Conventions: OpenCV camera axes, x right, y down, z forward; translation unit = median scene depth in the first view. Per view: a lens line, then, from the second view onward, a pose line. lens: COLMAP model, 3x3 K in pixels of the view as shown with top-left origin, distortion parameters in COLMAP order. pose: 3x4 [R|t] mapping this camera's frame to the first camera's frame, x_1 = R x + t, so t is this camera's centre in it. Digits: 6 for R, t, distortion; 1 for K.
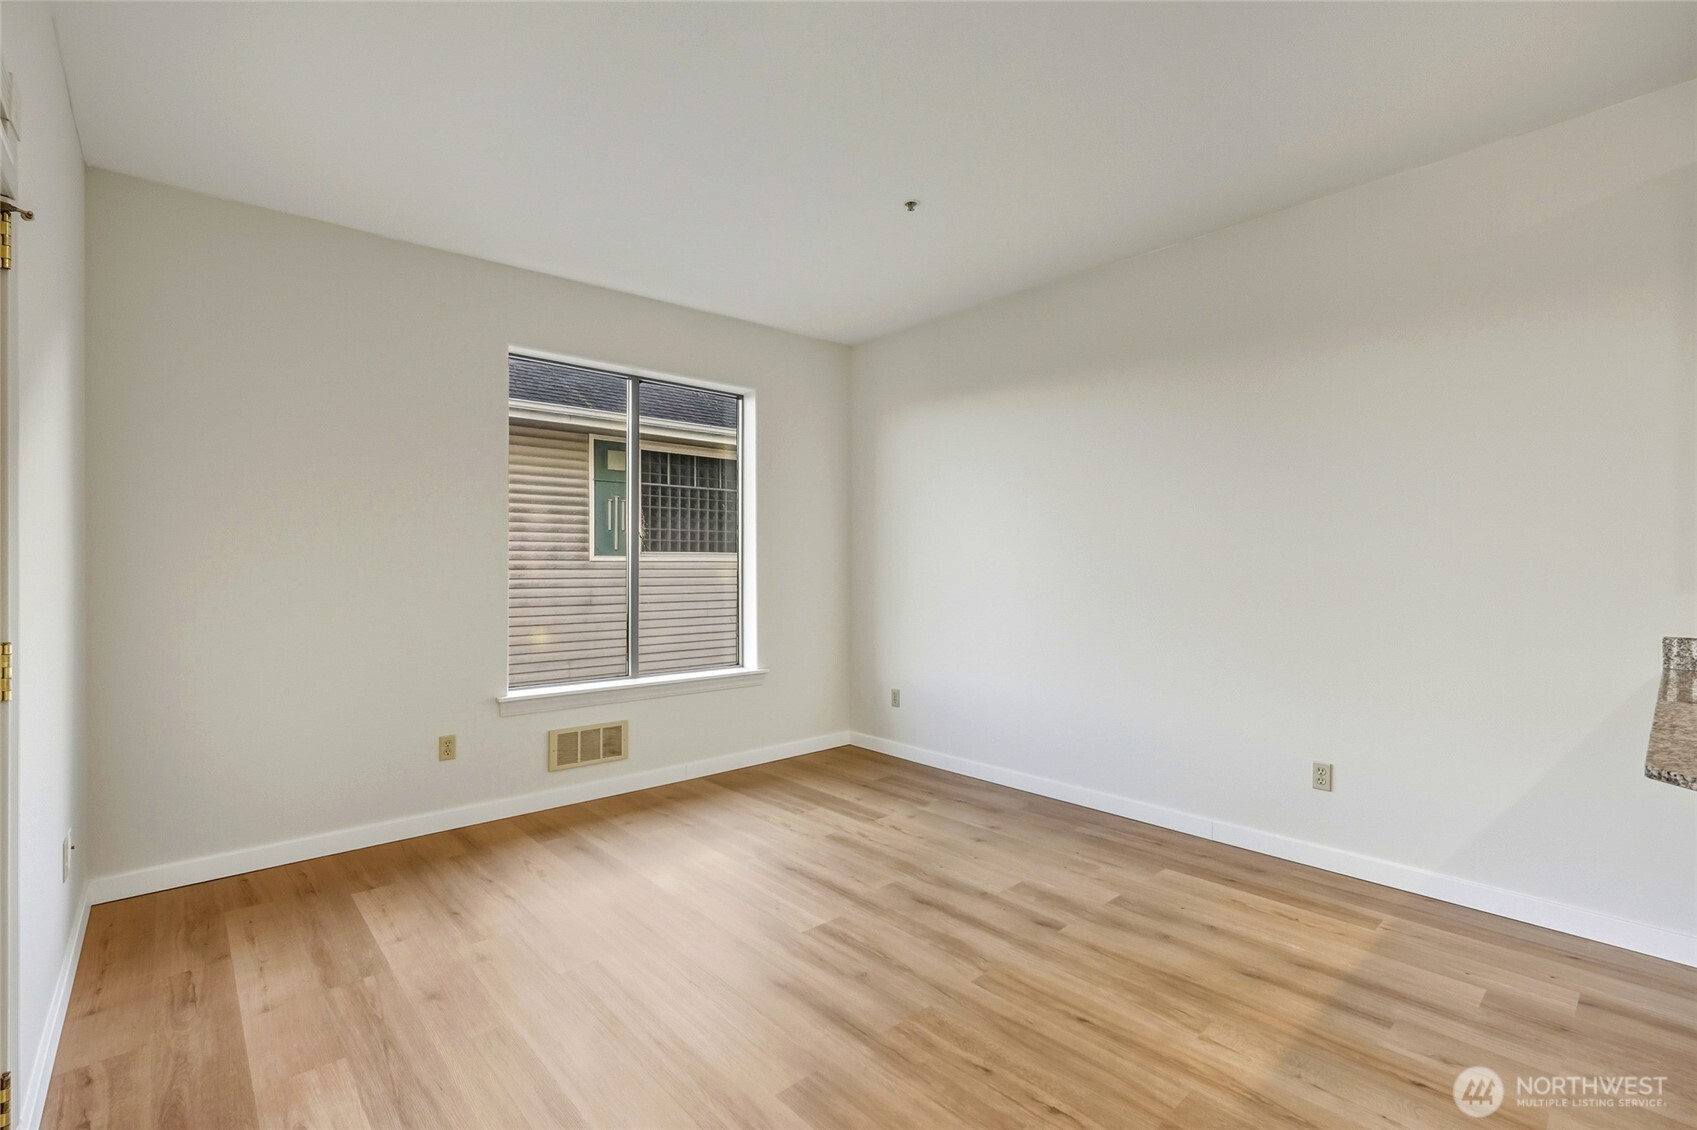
lens RADIAL K [[740.6, 0, 847.3], [0, 740.6, 564.8], [0, 0, 1]] dist [0.002716, 0.000787]
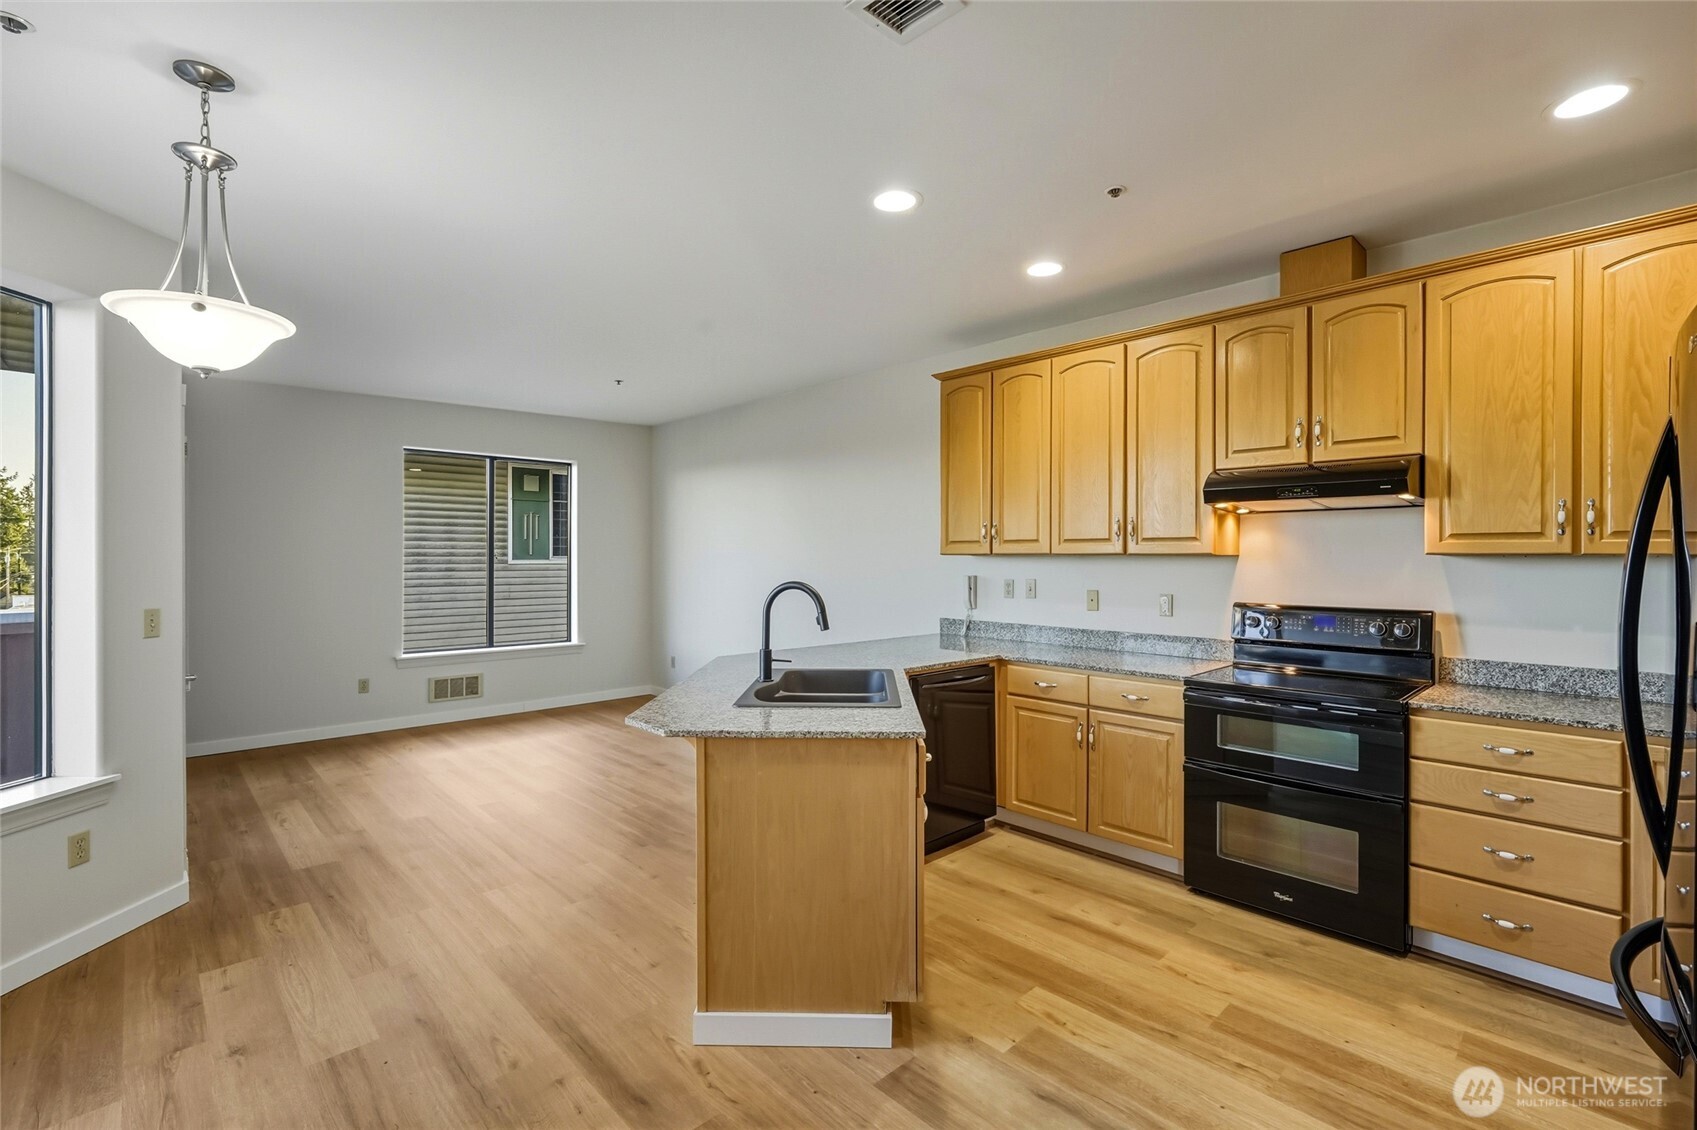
lens RADIAL K [[740.6, 0, 840.9], [0, 740.6, 562.9], [0, 0, 1]] dist [0.002716, 0.000787]
pose [[0.999898, 0.002699, 0.014038, 0.401279], [-0.002855, 0.999934, 0.011090, -0.043990], [-0.014007, -0.011128, 0.999840, -0.541733]]
